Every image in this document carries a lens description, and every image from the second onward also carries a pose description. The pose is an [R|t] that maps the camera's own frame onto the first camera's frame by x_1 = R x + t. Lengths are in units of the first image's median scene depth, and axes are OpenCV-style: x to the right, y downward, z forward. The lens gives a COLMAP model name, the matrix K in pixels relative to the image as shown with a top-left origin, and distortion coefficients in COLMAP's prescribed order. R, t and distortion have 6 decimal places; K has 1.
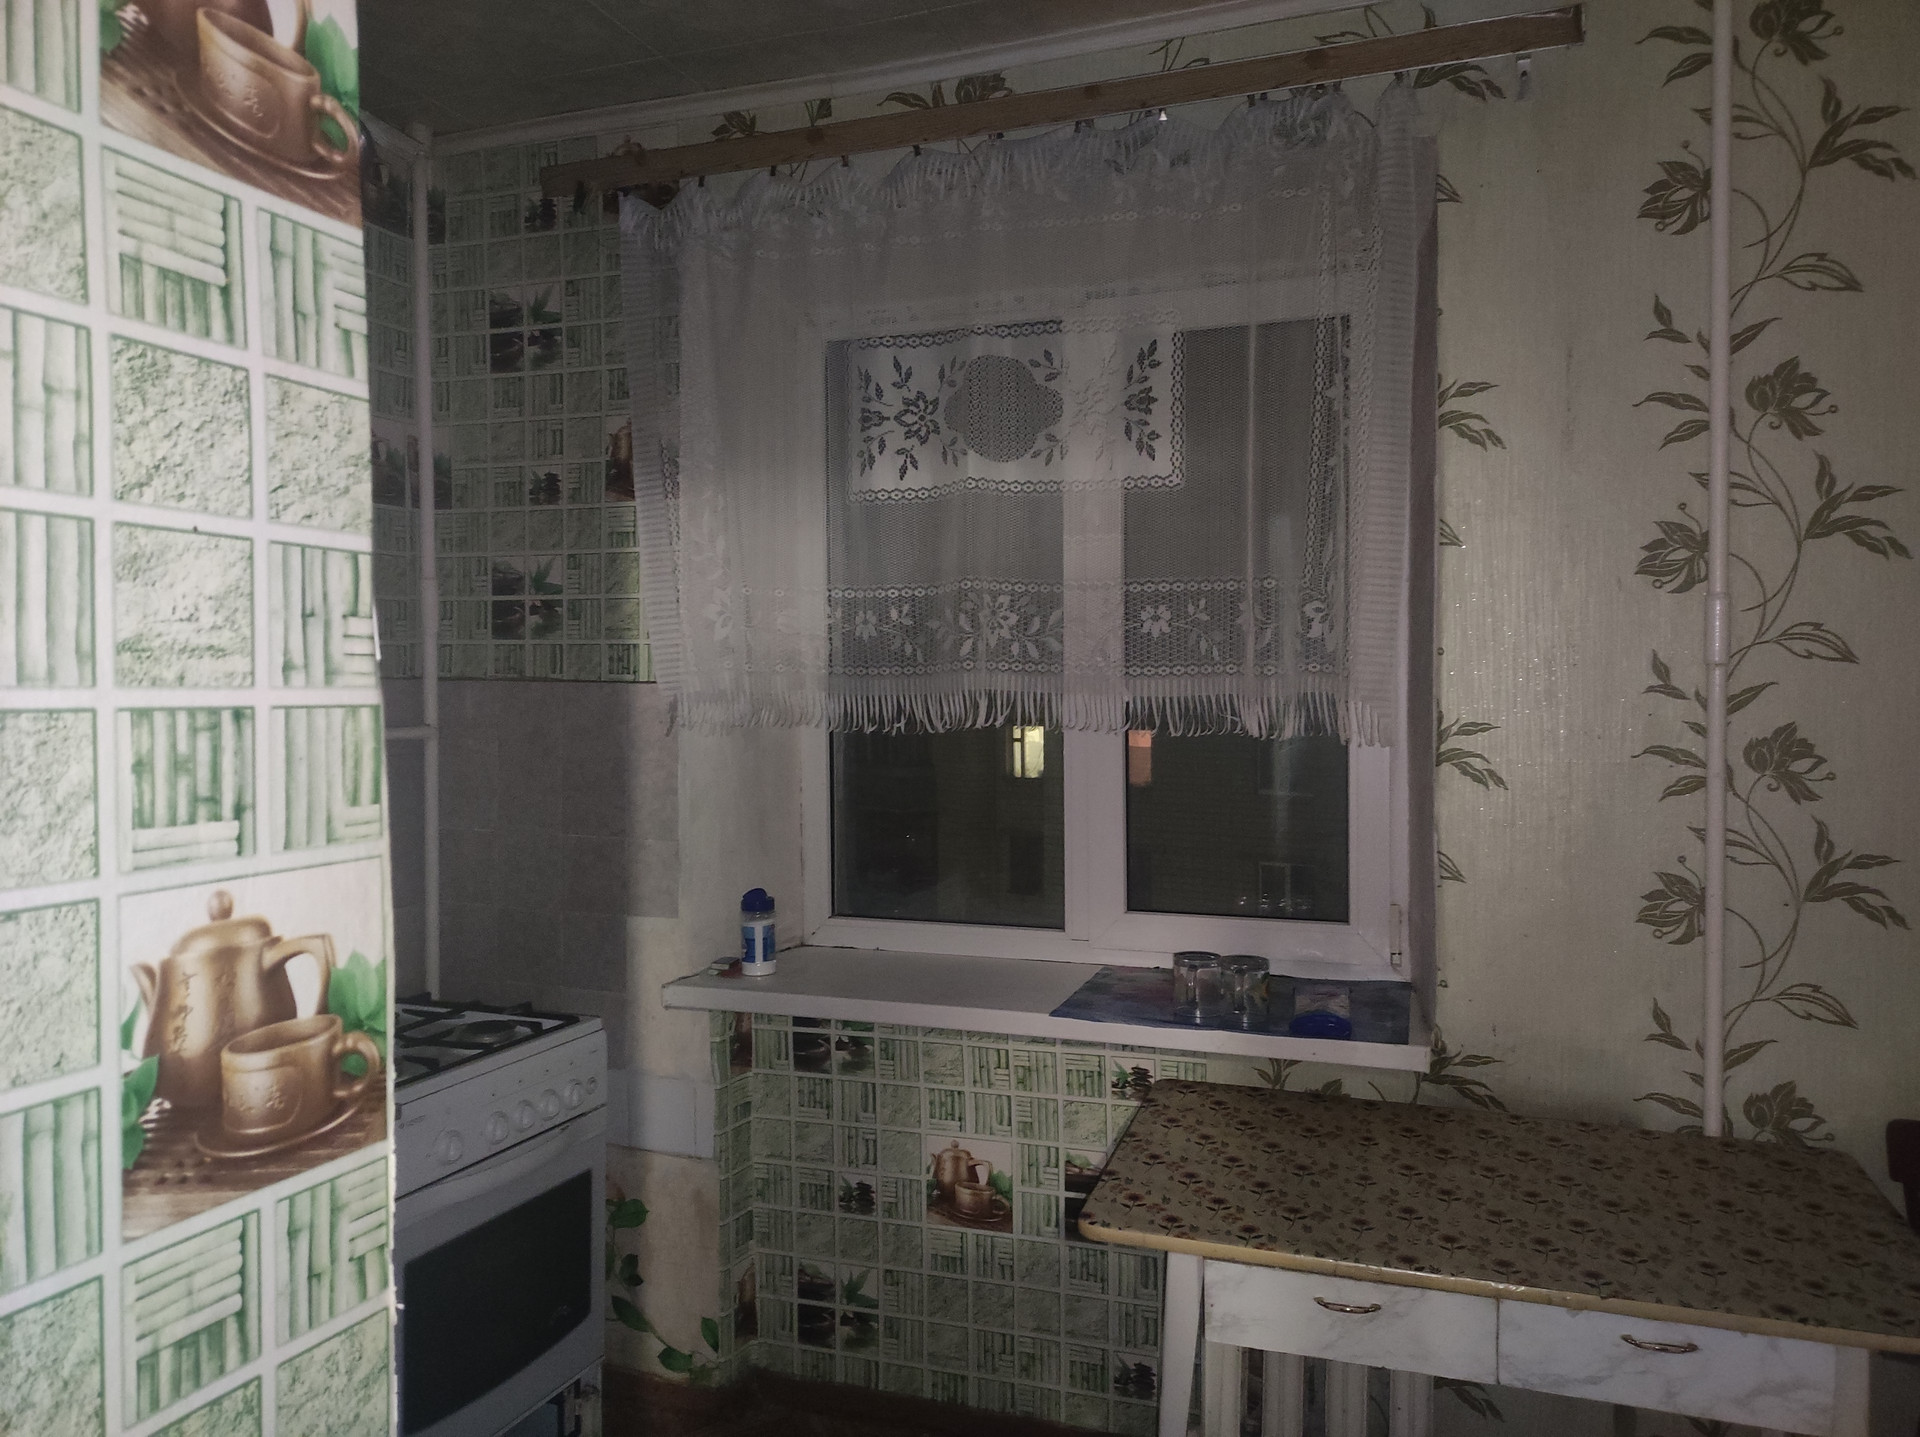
lens RADIAL K [[1402.1, 0, 960.0], [0, 1402.1, 718.5], [0, 0, 1]] dist [0.031358, -0.013037]
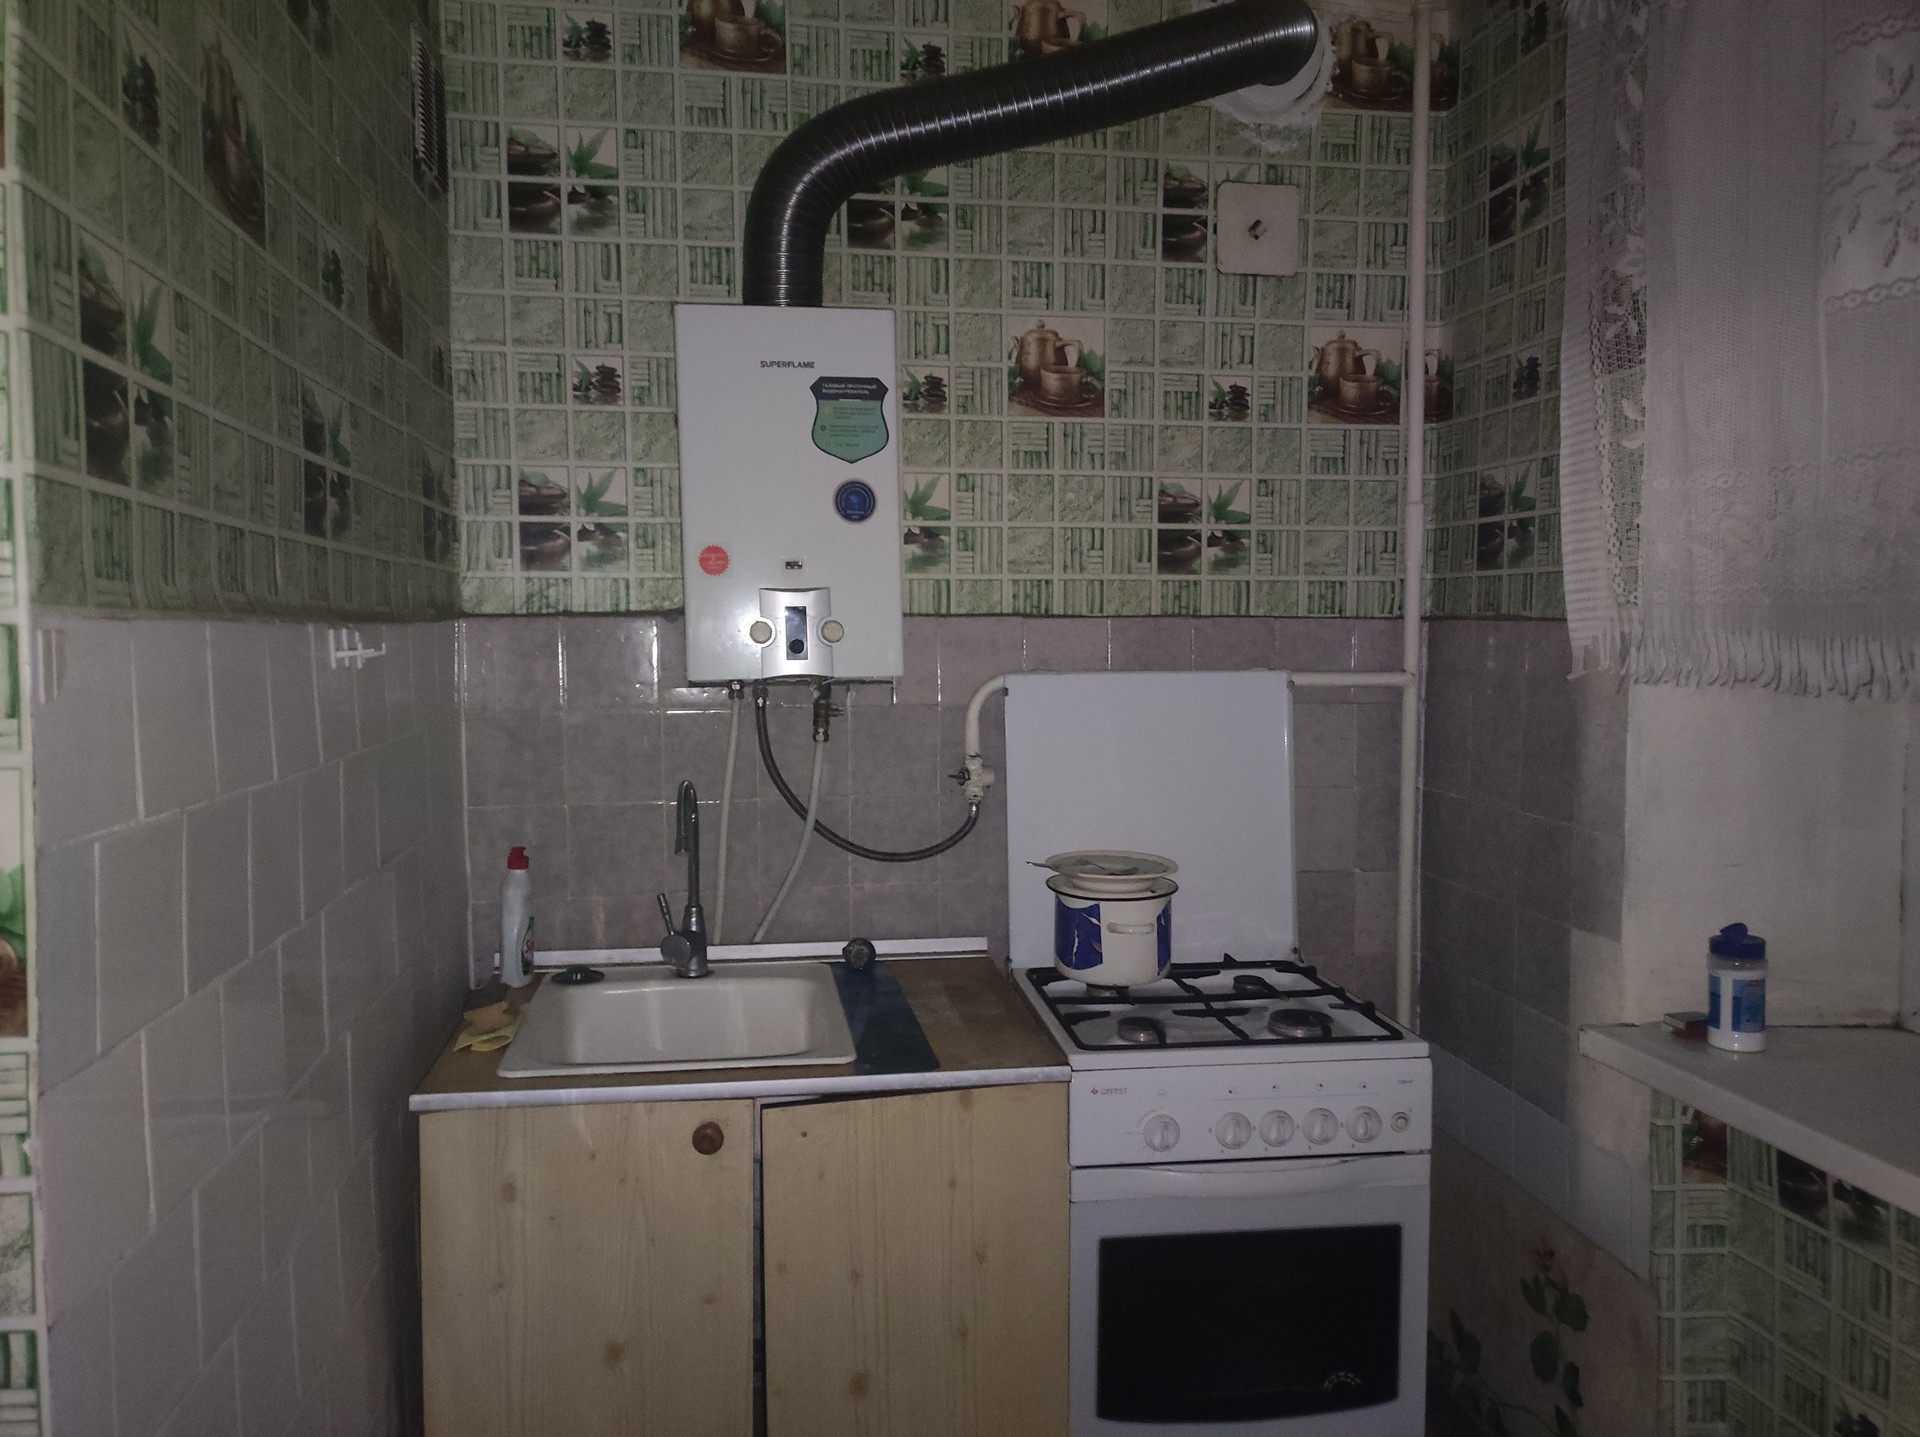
lens RADIAL K [[1405.1, 0, 960.0], [0, 1405.1, 718.5], [0, 0, 1]] dist [0.004059, -0.000615]
pose [[0.476916, 0.055028, -0.877225, 0.253965], [-0.021385, 0.998469, 0.051008, -0.004318], [0.878689, -0.005567, 0.477363, 0.325563]]
